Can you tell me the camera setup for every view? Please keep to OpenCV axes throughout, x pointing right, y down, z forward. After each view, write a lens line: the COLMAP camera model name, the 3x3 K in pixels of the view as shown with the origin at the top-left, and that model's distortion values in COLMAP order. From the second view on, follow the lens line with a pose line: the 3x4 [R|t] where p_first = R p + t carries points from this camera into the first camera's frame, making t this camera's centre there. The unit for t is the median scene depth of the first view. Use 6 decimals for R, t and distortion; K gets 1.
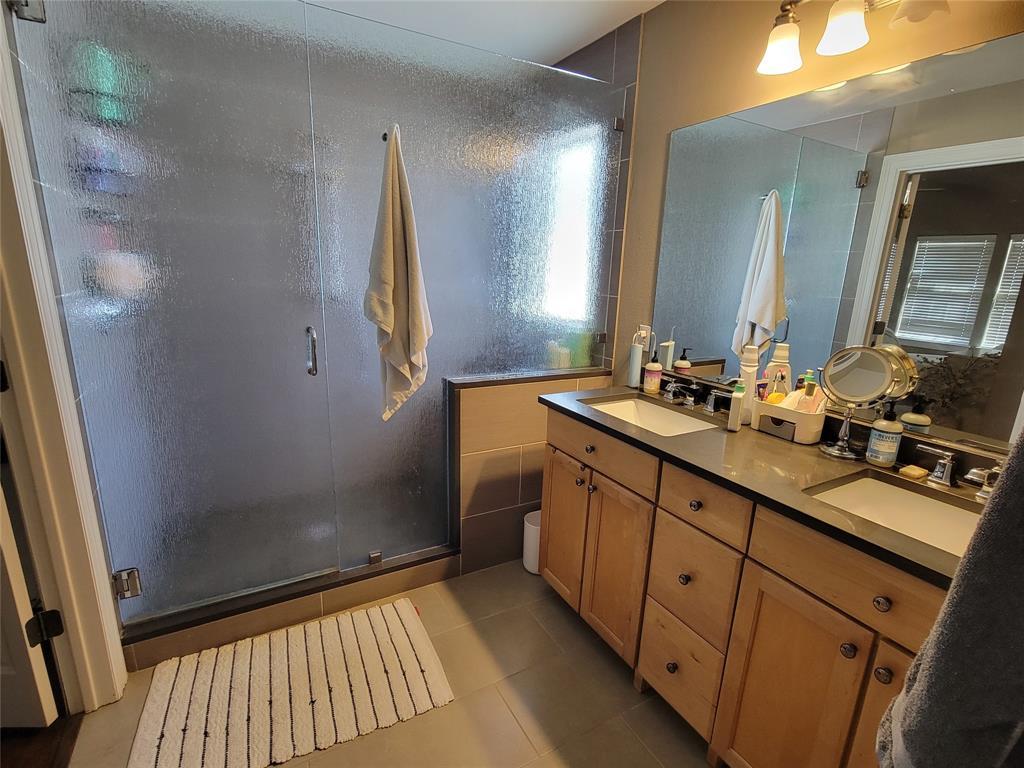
lens RADIAL K [[482.4, 0, 510.3], [0, 482.4, 387.8], [0, 0, 1]] dist [0.000273, -0.000045]
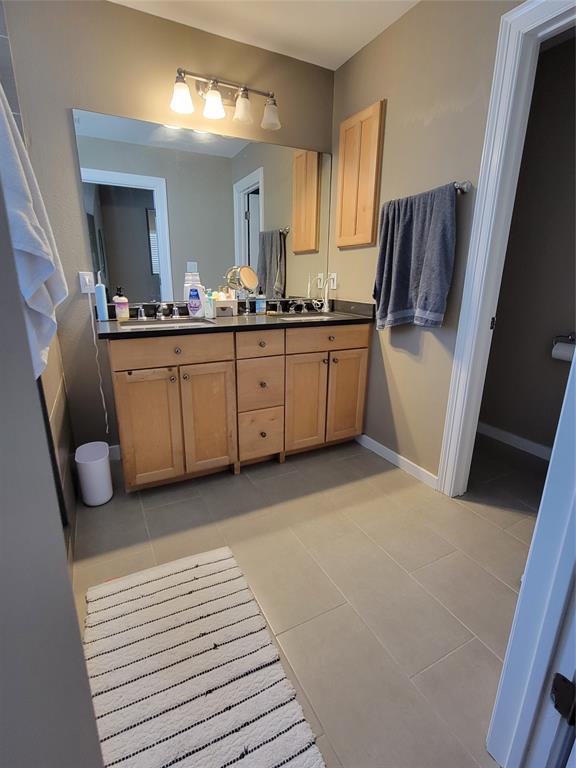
lens RADIAL K [[361.8, 0, 271.9], [0, 361.8, 383.3], [0, 0, 1]] dist [0.000273, -0.000045]
pose [[0.052474, -0.304005, 0.951224, -0.863259], [0.243582, 0.927662, 0.283038, -0.018060], [-0.968460, 0.216849, 0.122728, 0.630992]]
